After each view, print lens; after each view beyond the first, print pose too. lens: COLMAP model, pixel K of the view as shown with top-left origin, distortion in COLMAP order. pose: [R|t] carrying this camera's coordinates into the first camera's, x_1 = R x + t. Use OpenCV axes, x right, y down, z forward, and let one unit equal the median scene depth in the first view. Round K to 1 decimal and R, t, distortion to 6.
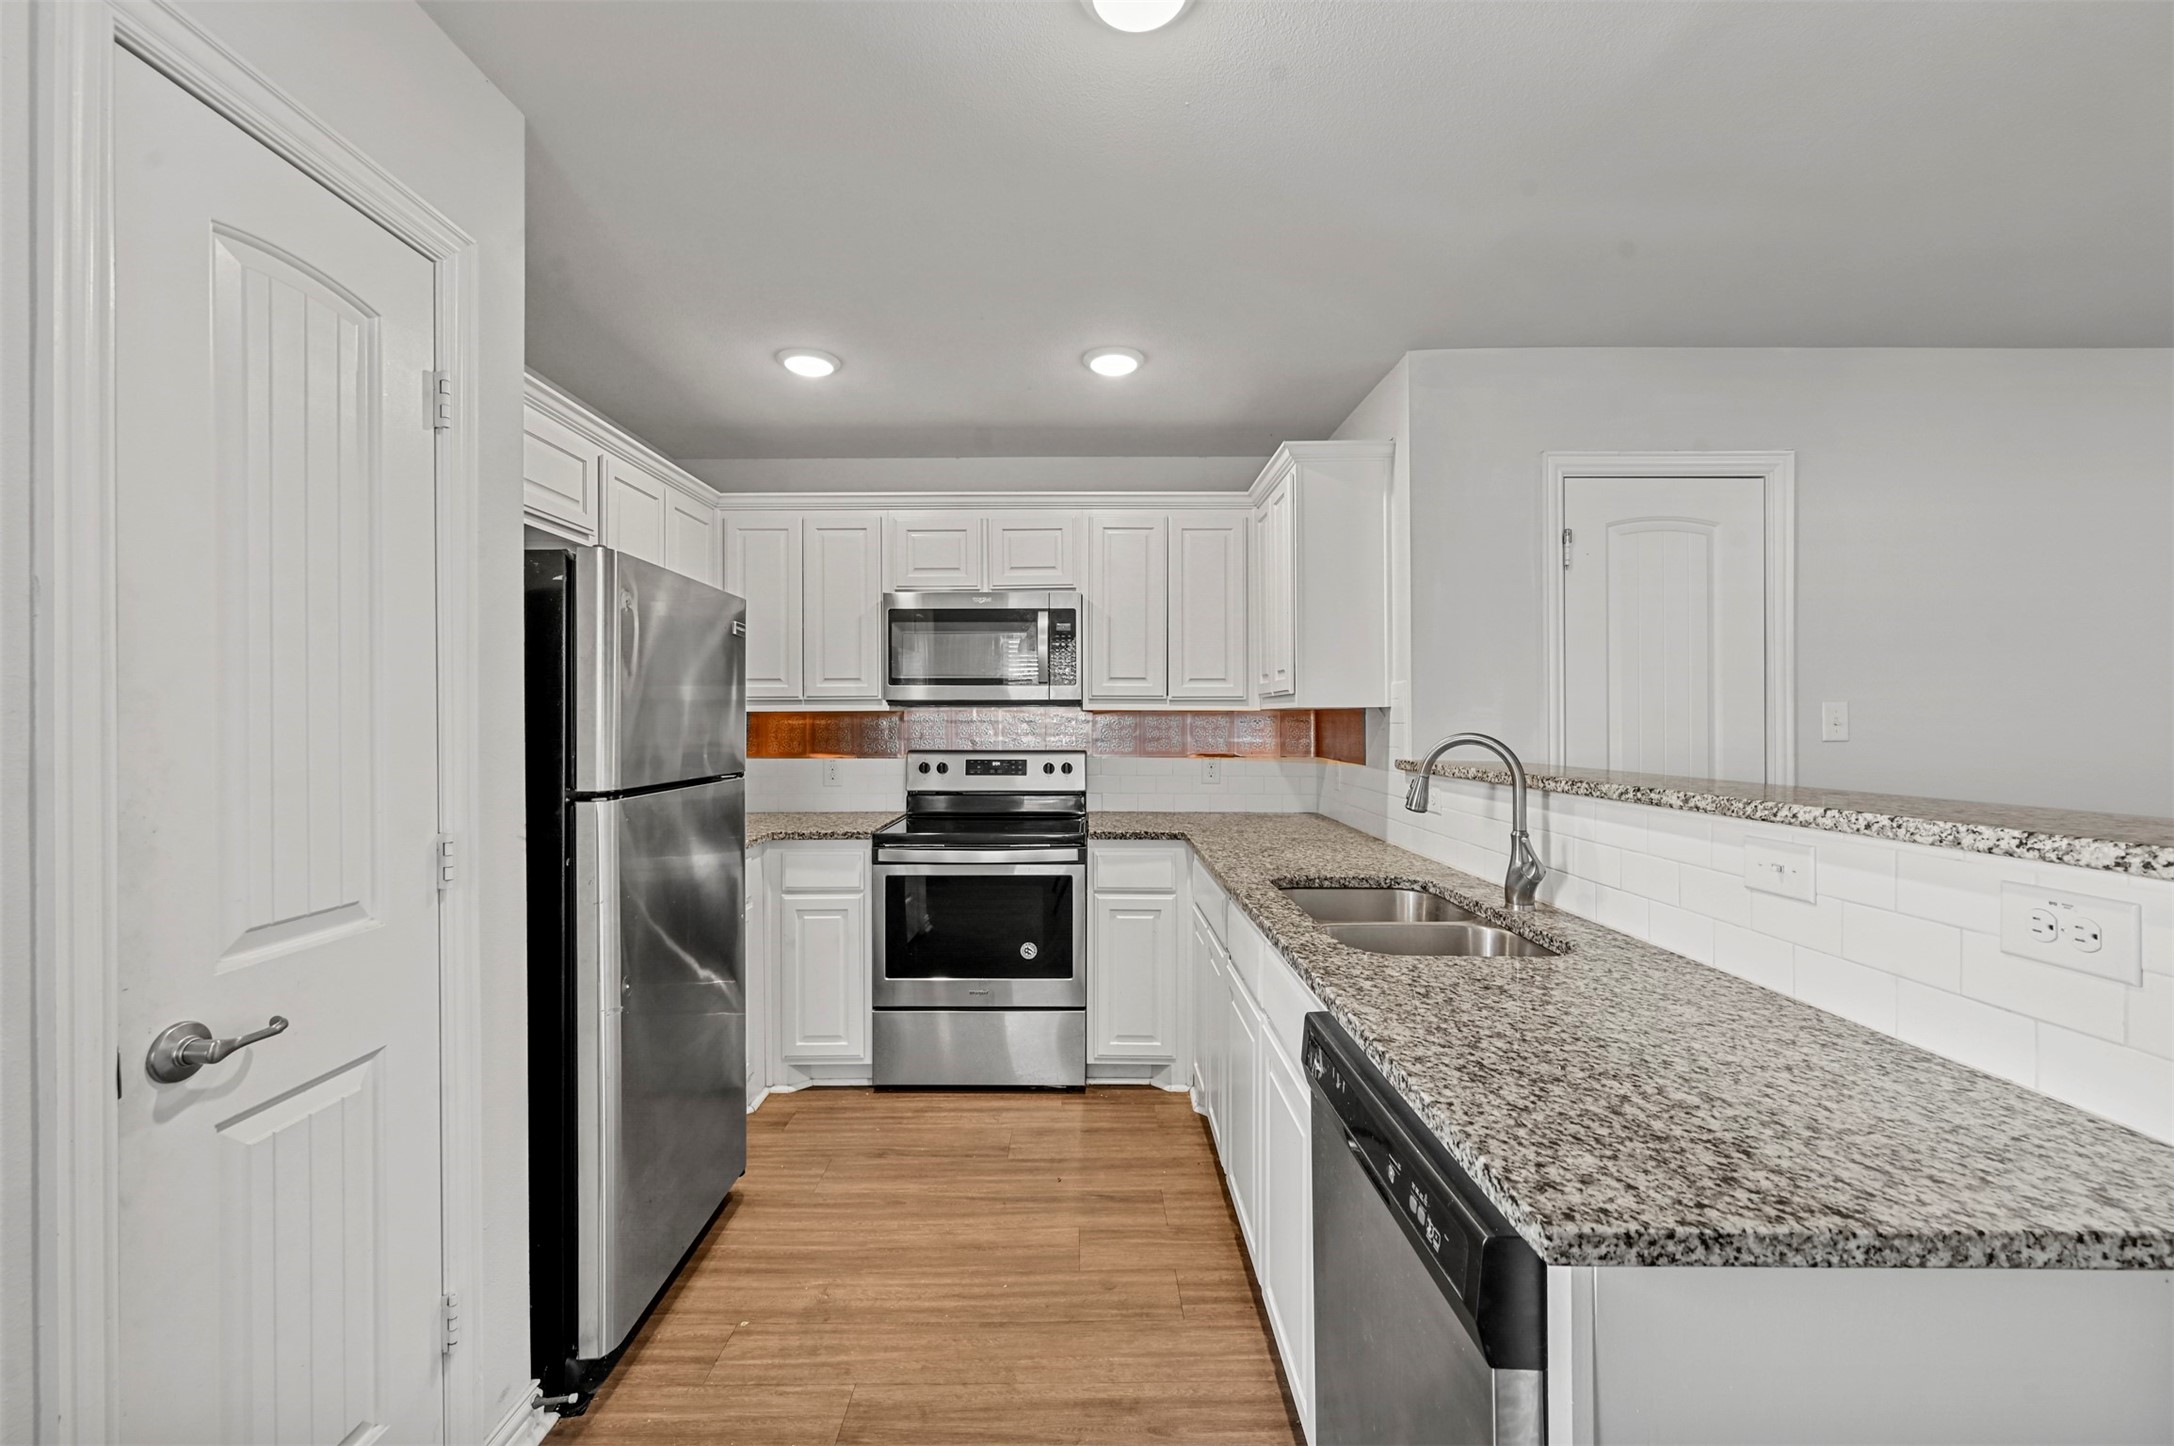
lens RADIAL K [[861.3, 0, 1082.5], [0, 861.3, 716.8], [0, 0, 1]] dist [0.002665, 0.000456]
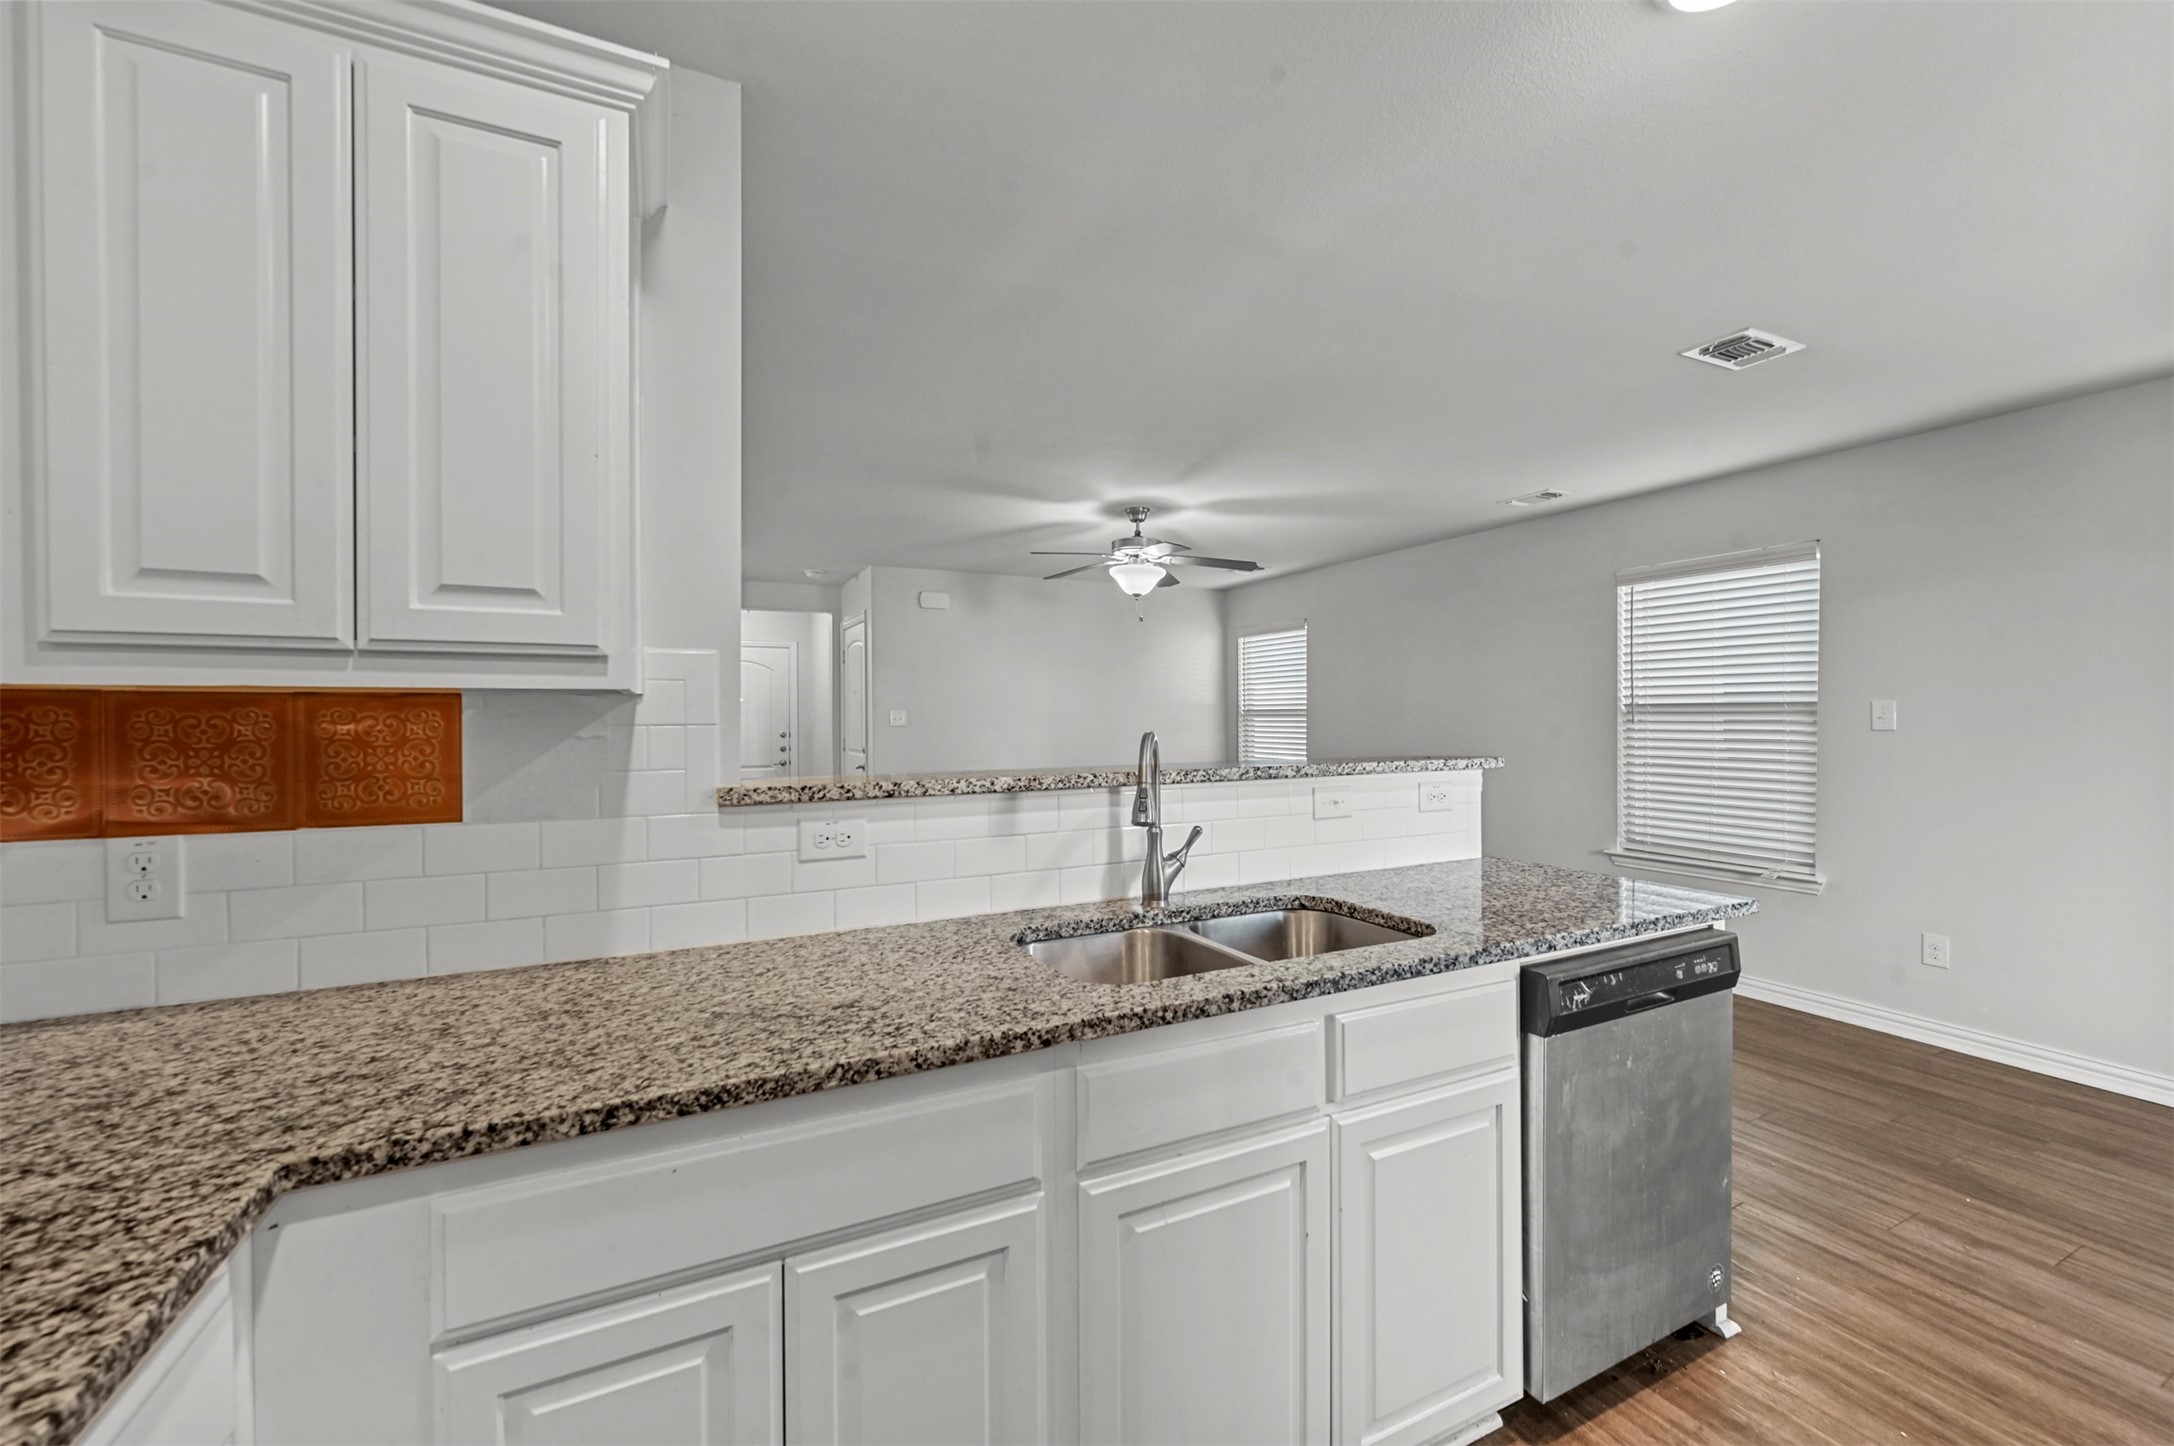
lens RADIAL K [[868.0, 0, 1087.0], [0, 868.0, 723.0], [0, 0, 1]] dist [0.002344, 0.000075]
pose [[-0.440500, -0.003875, 0.897744, -0.263369], [0.000322, 0.999990, 0.004475, 0.004120], [-0.897753, 0.002261, -0.440494, 1.083109]]
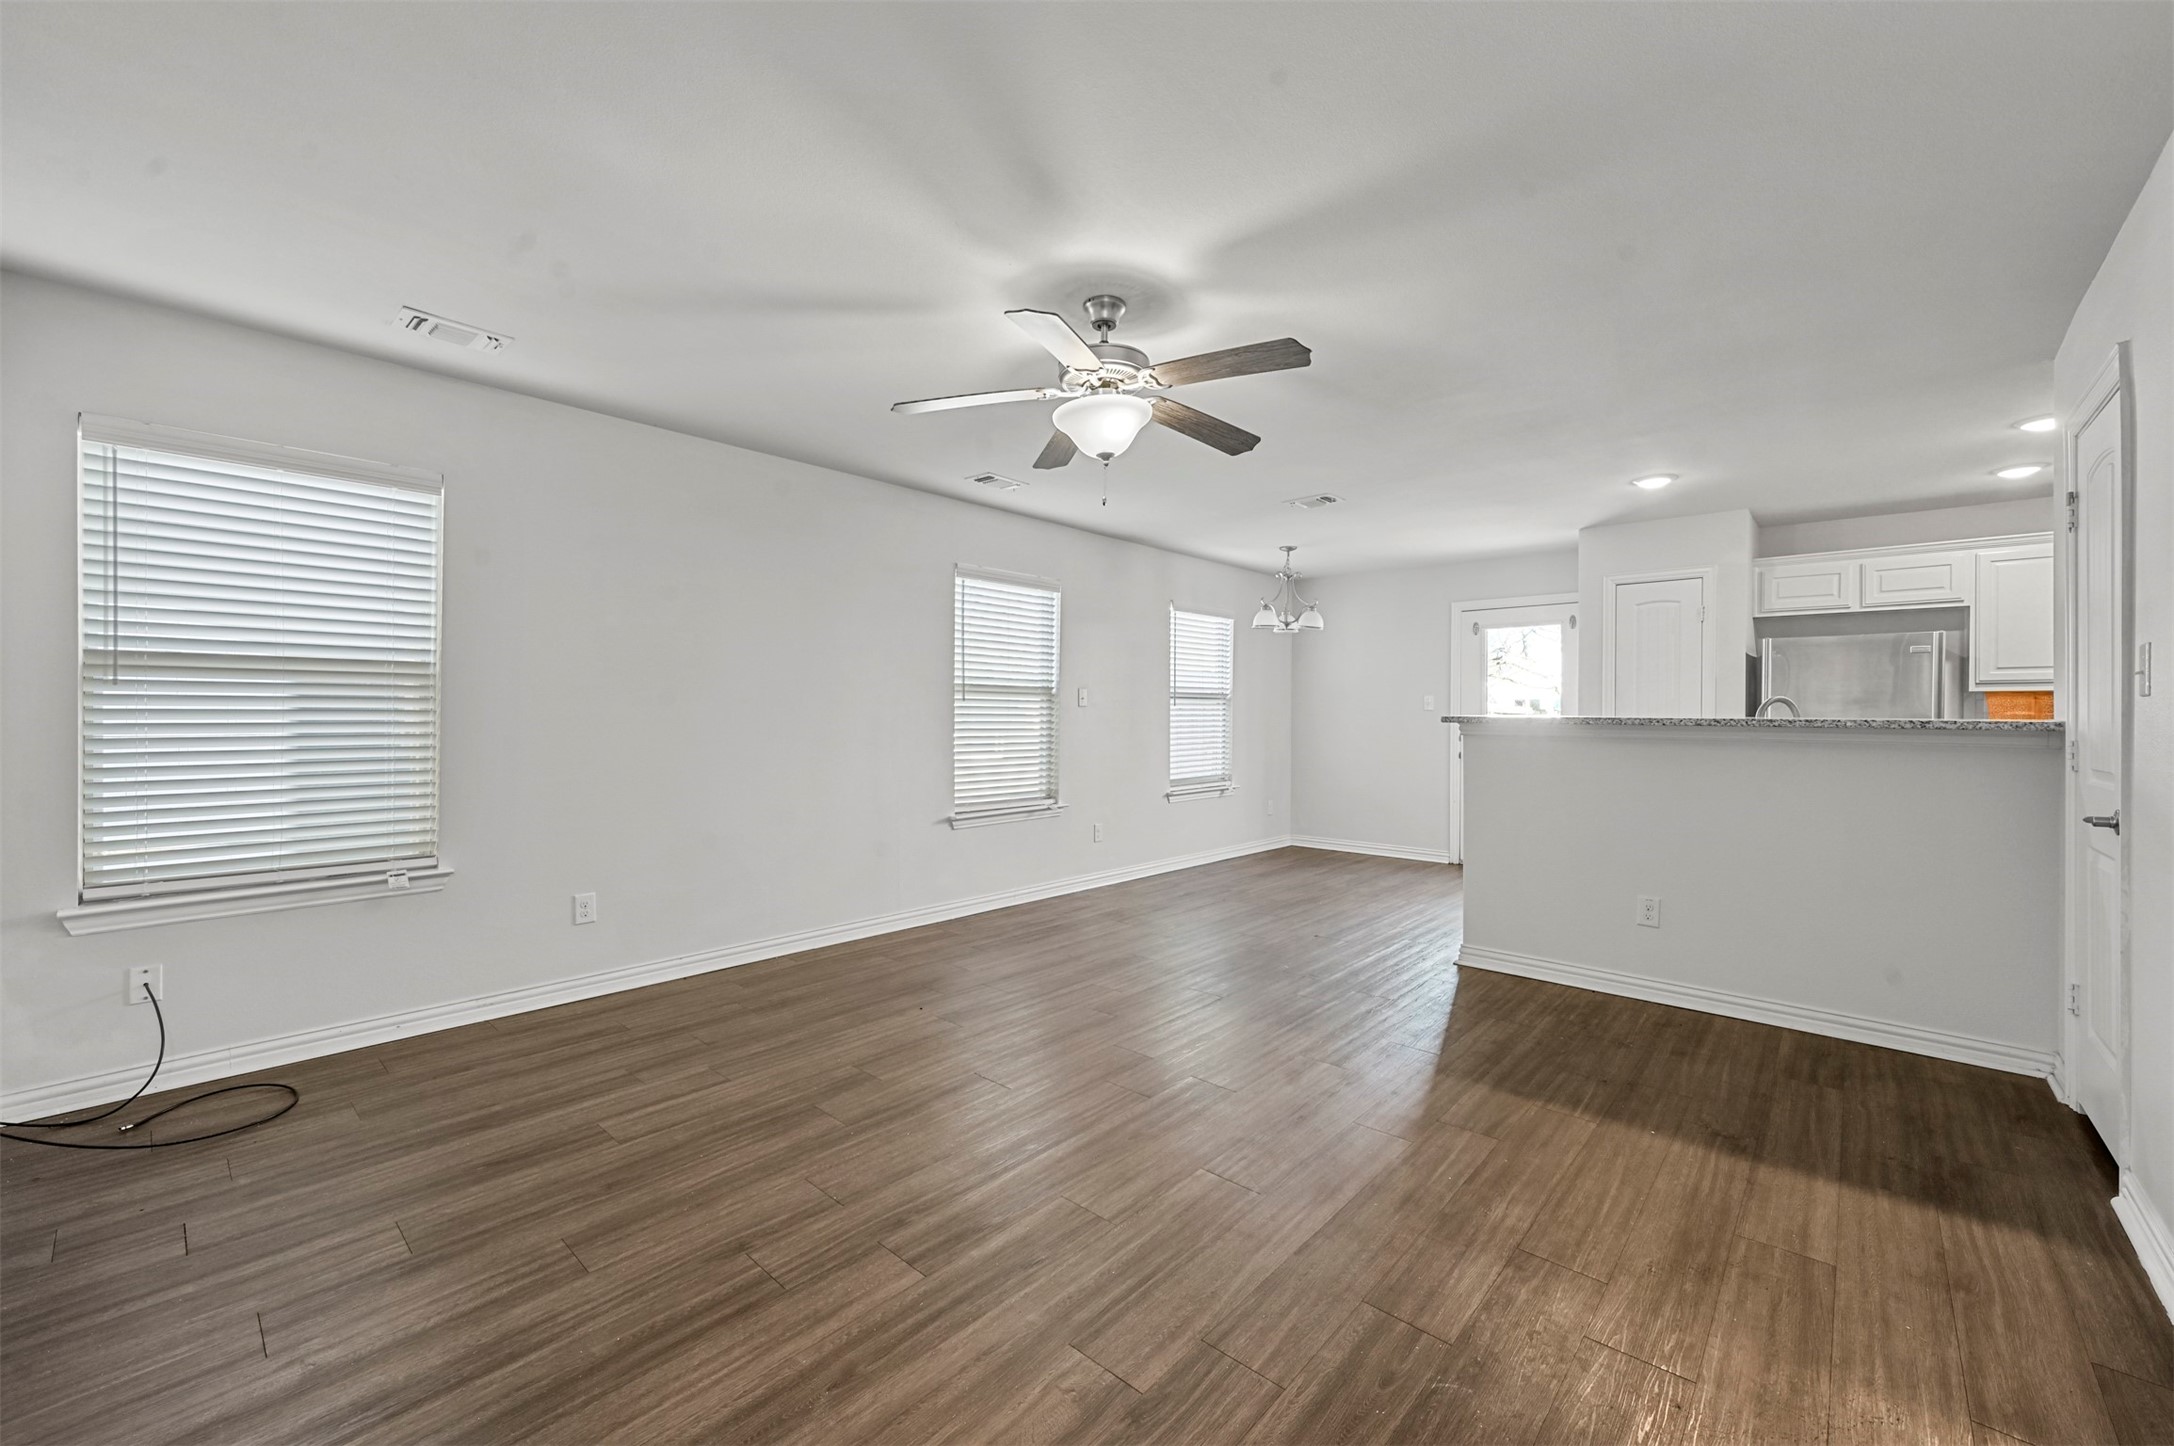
lens RADIAL K [[861.3, 0, 1082.5], [0, 861.3, 716.8], [0, 0, 1]] dist [0.002665, 0.000456]
pose [[-0.676955, 0.001393, -0.736023, 2.142780], [0.002833, 0.999996, -0.000713, 0.052215], [0.736019, -0.002568, -0.676956, 0.854812]]
